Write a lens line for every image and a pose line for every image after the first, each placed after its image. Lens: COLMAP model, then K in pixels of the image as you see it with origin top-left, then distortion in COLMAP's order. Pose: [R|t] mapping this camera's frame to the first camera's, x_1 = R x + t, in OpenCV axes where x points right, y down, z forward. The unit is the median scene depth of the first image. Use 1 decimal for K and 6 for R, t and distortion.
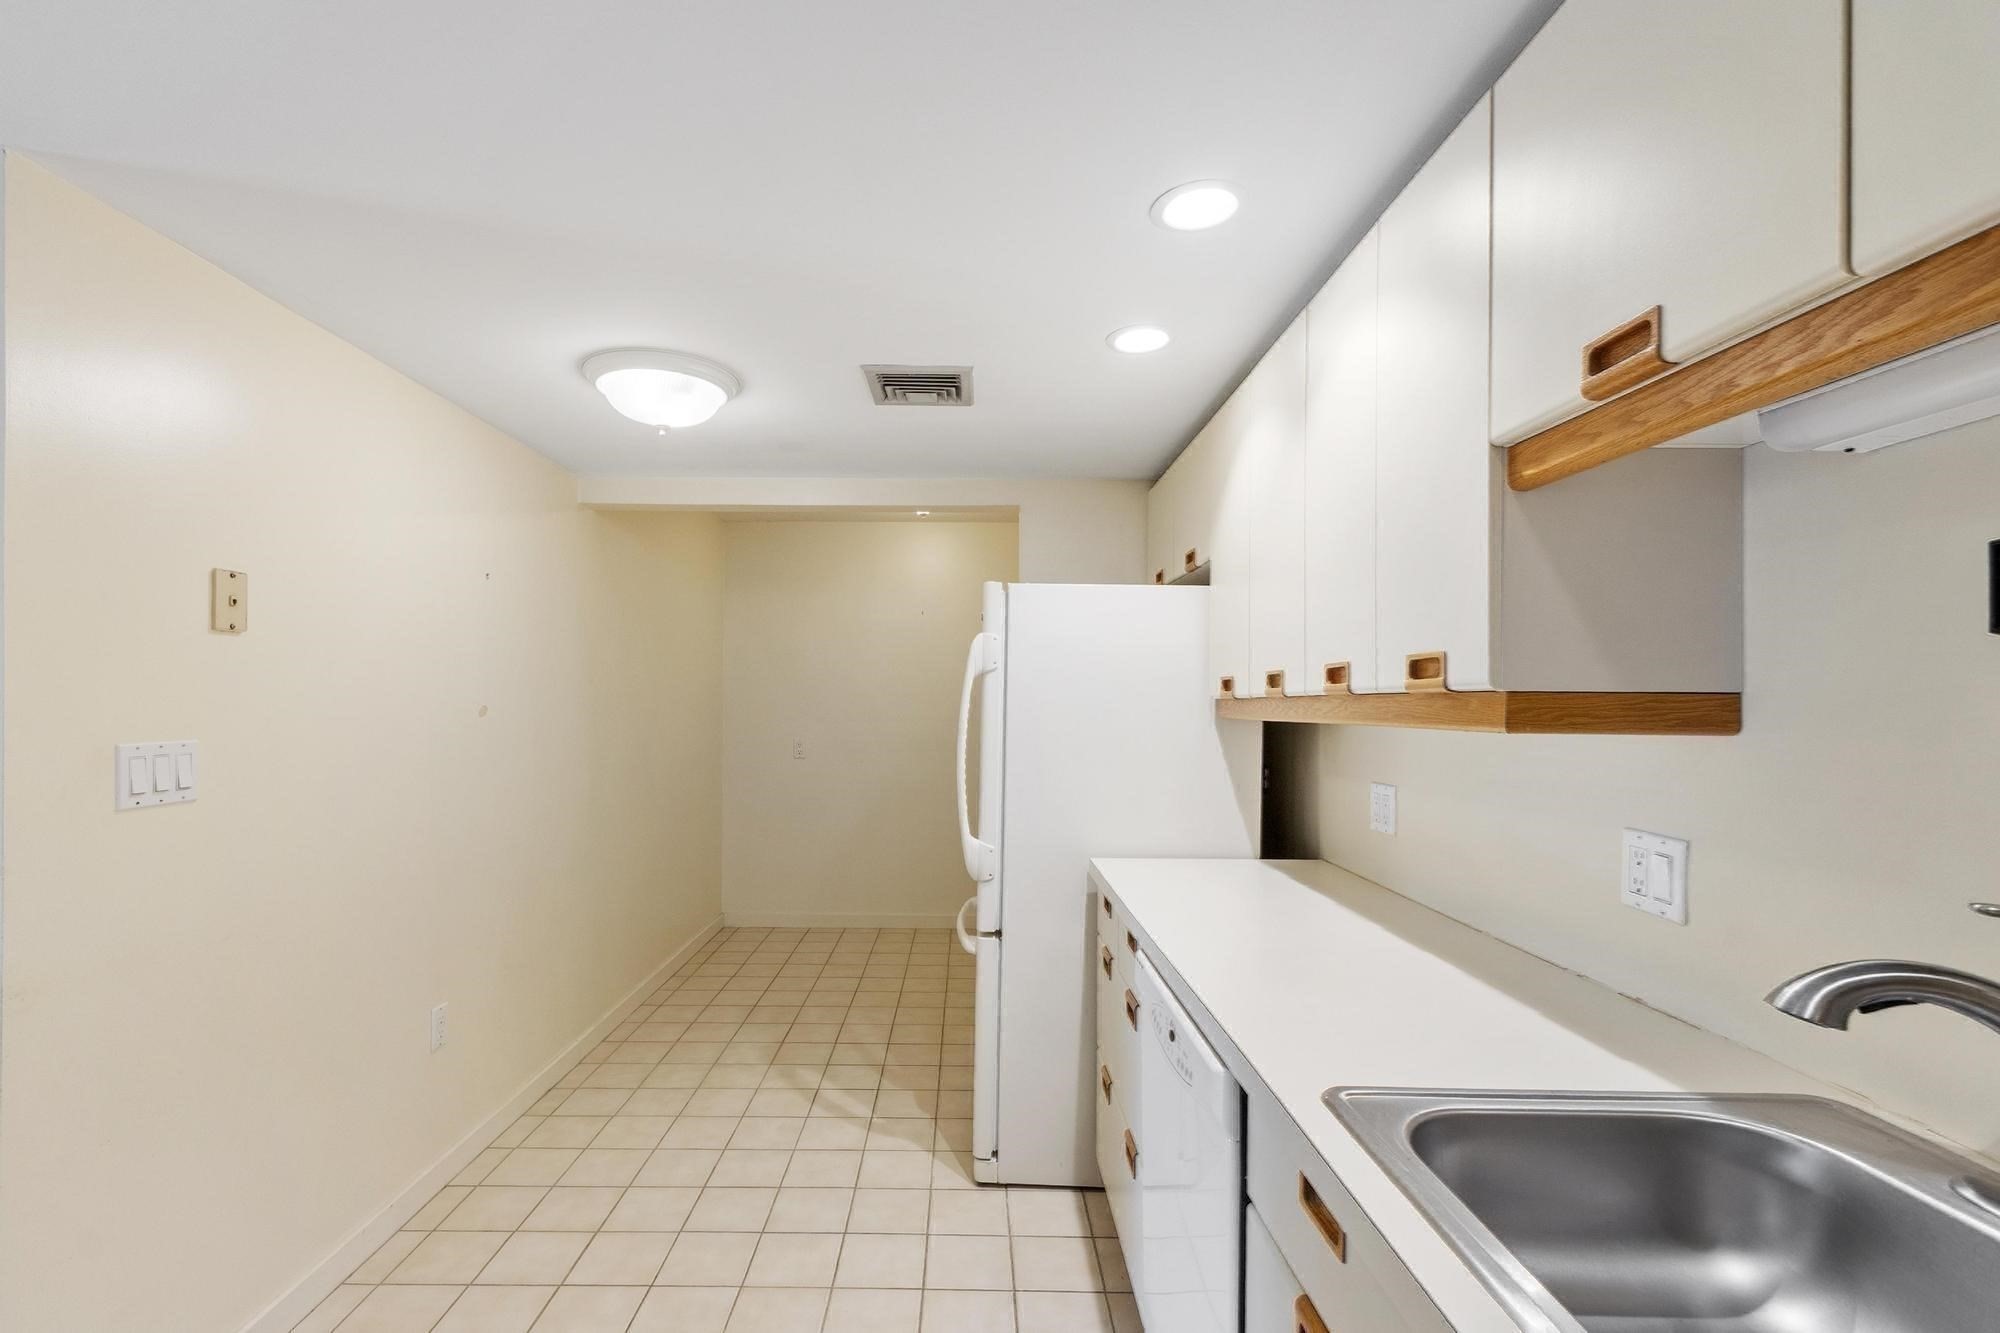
lens RADIAL K [[898.1, 0, 955.8], [0, 898.1, 690.3], [0, 0, 1]] dist [0.002153, 0.000340]
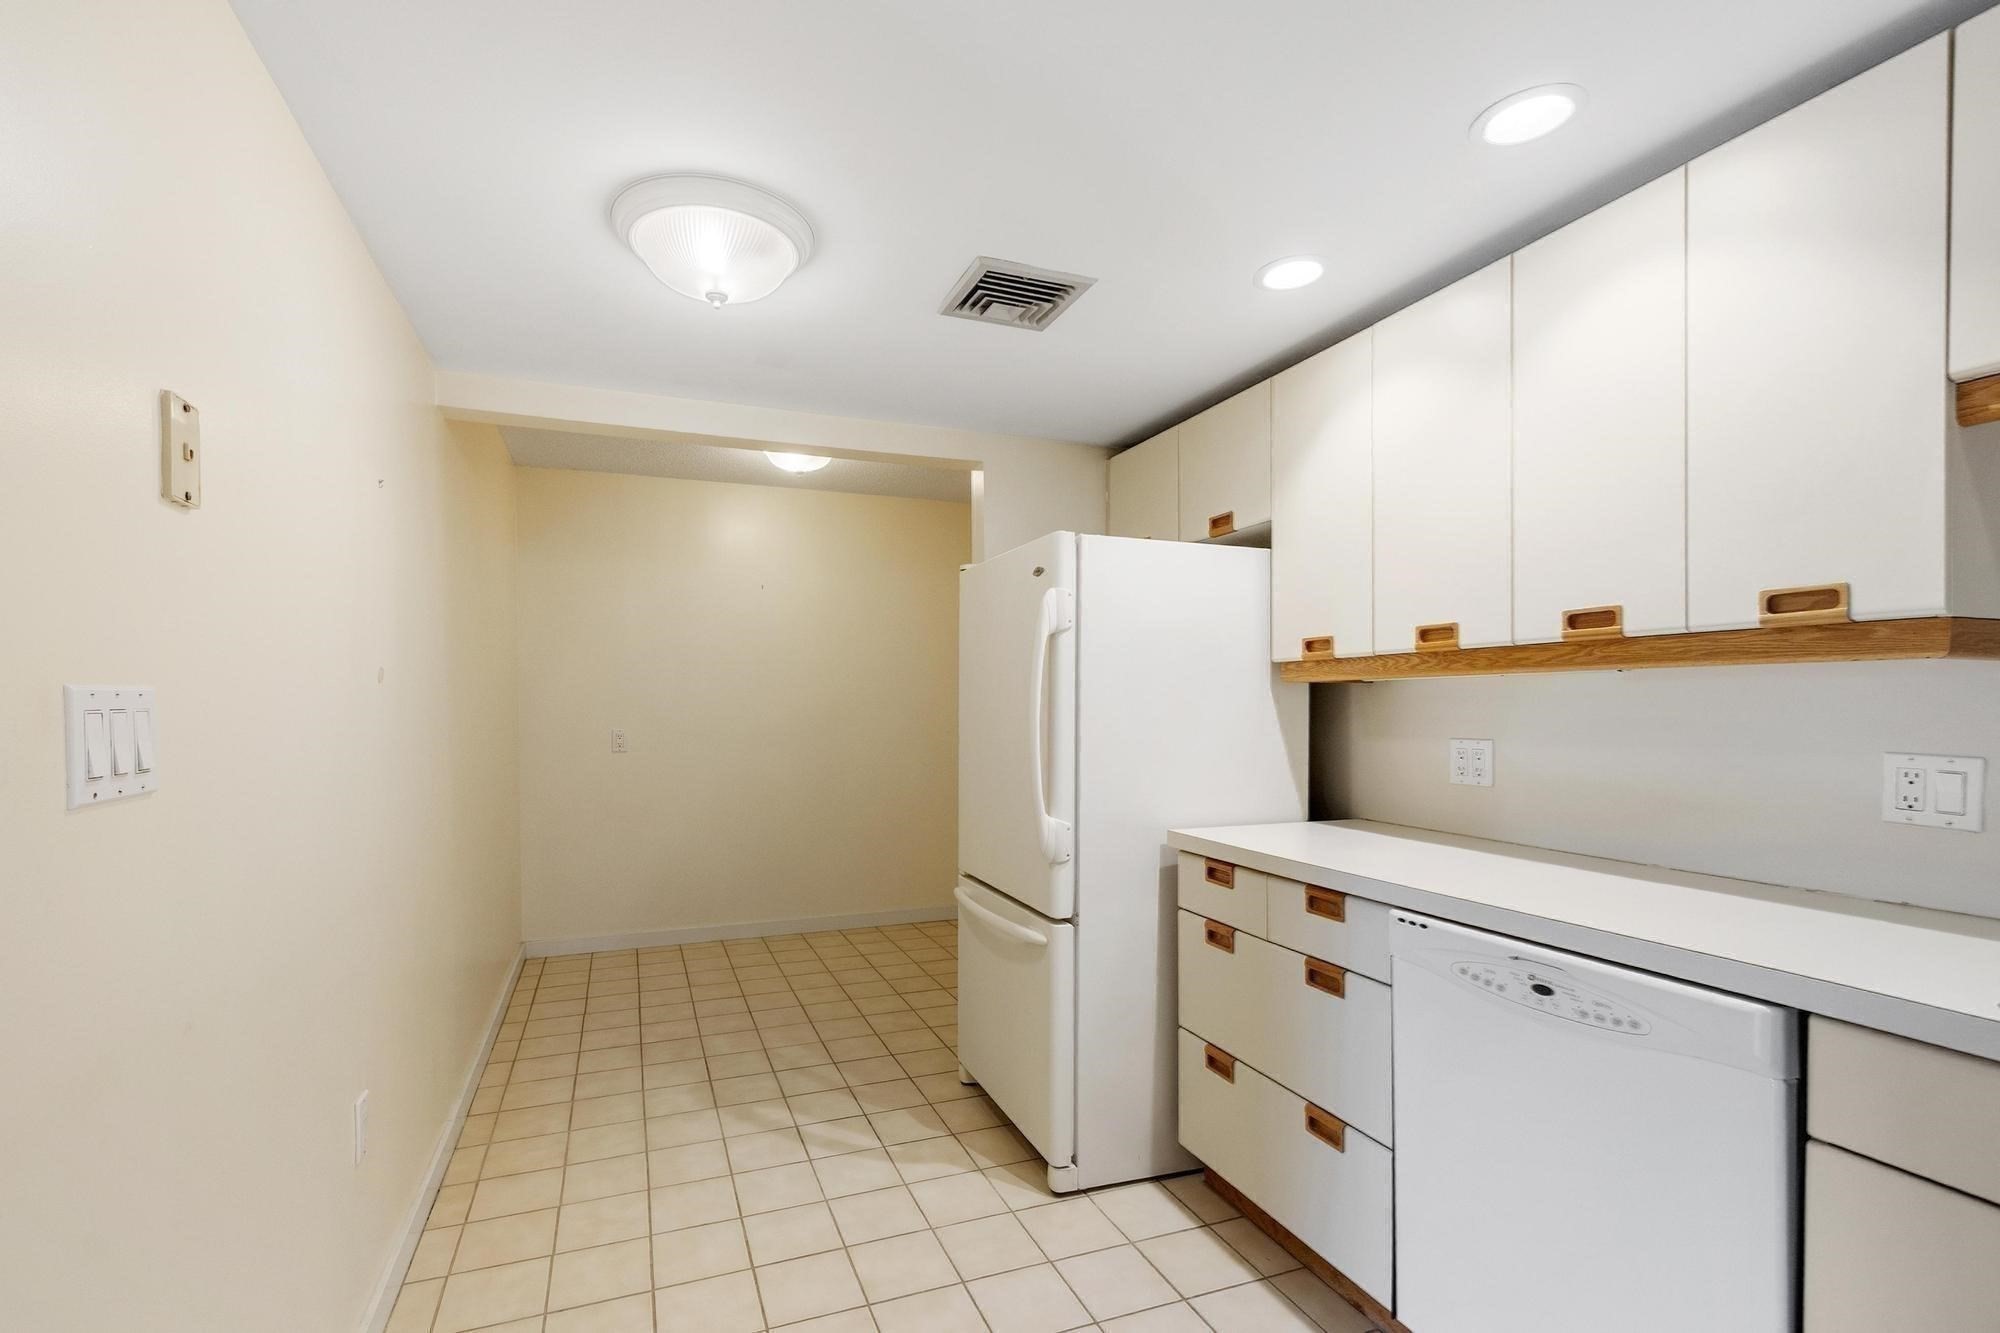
lens RADIAL K [[901.3, 0, 943.6], [0, 901.3, 710.2], [0, 0, 1]] dist [0.002972, 0.000313]
pose [[0.934177, -0.008295, 0.356713, -0.397613], [0.001115, 0.999793, 0.020329, 0.040402], [-0.356807, -0.018593, 0.933993, 0.196484]]
